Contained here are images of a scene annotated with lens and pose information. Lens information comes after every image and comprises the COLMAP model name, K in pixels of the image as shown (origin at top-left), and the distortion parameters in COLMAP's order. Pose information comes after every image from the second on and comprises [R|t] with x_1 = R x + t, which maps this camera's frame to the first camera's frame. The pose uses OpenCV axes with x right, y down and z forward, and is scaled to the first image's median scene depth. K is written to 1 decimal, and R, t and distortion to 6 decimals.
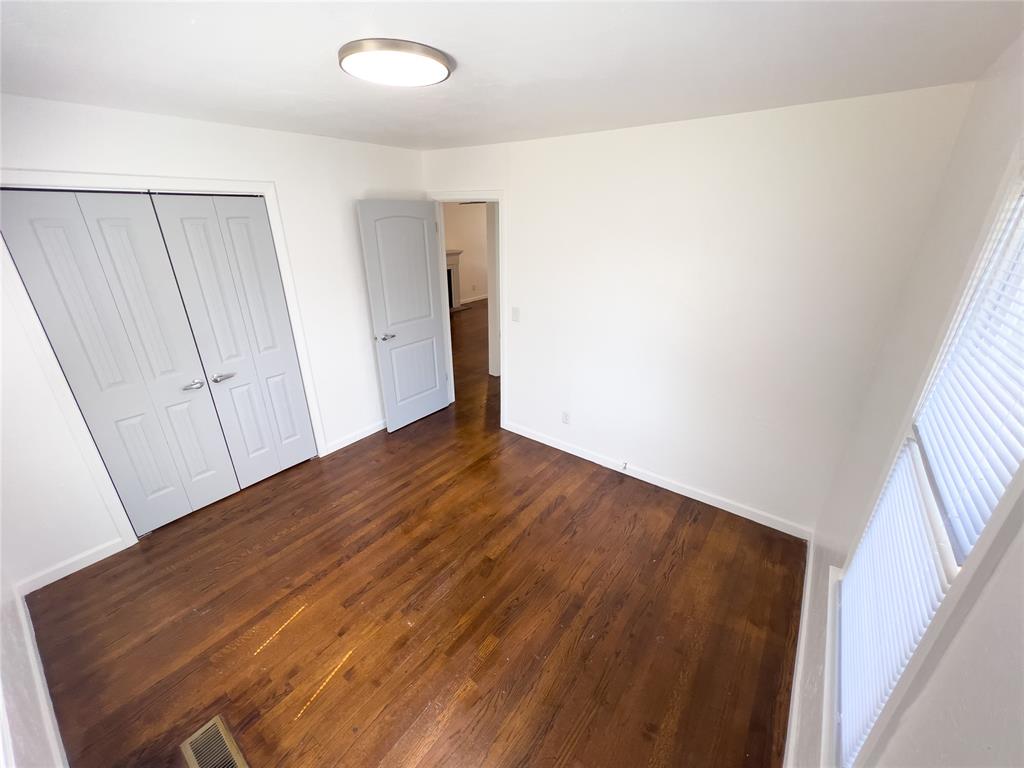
lens RADIAL K [[409.3, 0, 512.1], [0, 409.3, 384.5], [0, 0, 1]] dist [-0.001200, 0.000656]
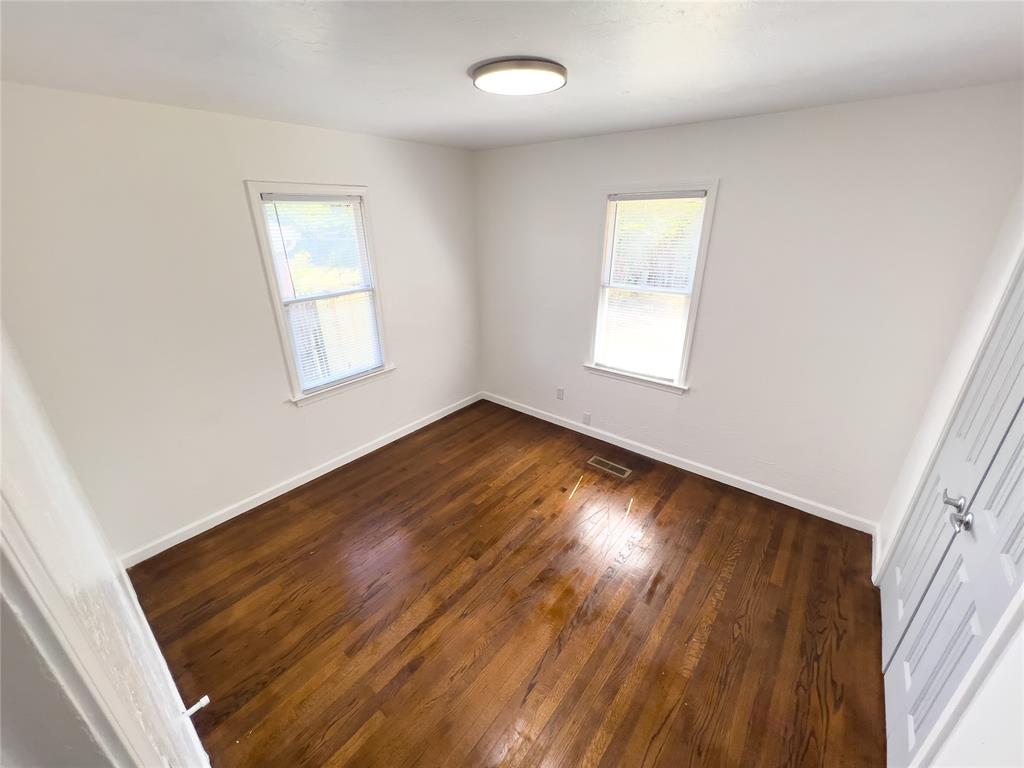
lens RADIAL K [[409.3, 0, 510.3], [0, 409.3, 382.3], [0, 0, 1]] dist [-0.001200, 0.000656]
pose [[-0.999194, -0.010125, 0.038845, -0.179938], [0.020140, 0.710622, 0.703285, -0.574653], [-0.034724, 0.703501, -0.709846, 1.403574]]
